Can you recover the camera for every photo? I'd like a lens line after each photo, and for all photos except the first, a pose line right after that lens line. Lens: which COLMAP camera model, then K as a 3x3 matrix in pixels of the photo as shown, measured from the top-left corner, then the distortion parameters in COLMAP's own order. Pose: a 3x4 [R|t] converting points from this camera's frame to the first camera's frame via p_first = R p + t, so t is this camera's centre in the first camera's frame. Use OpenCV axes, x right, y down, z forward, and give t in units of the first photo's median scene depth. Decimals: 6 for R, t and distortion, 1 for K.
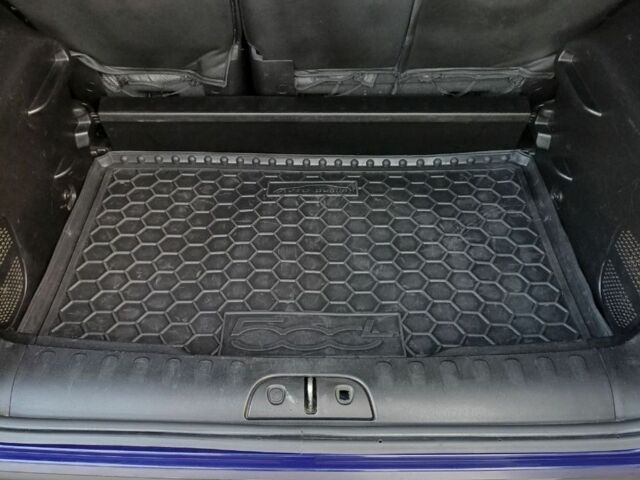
lens RADIAL K [[639.5, 0, 271.4], [0, 639.5, 239.7], [0, 0, 1]] dist [0.145310, -0.218717]
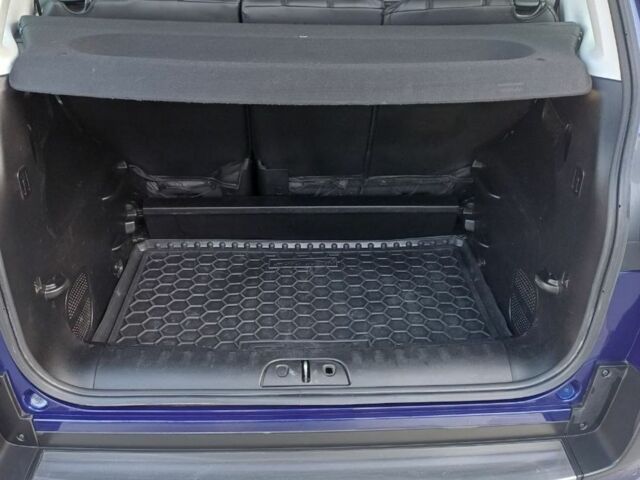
lens RADIAL K [[639.5, 0, 271.4], [0, 639.5, 239.7], [0, 0, 1]] dist [0.145310, -0.218717]
pose [[0.999737, 0.002131, 0.022817, -0.033258], [0.003247, 0.972450, -0.233089, 0.193323], [-0.022685, 0.233102, 0.972188, -0.309468]]
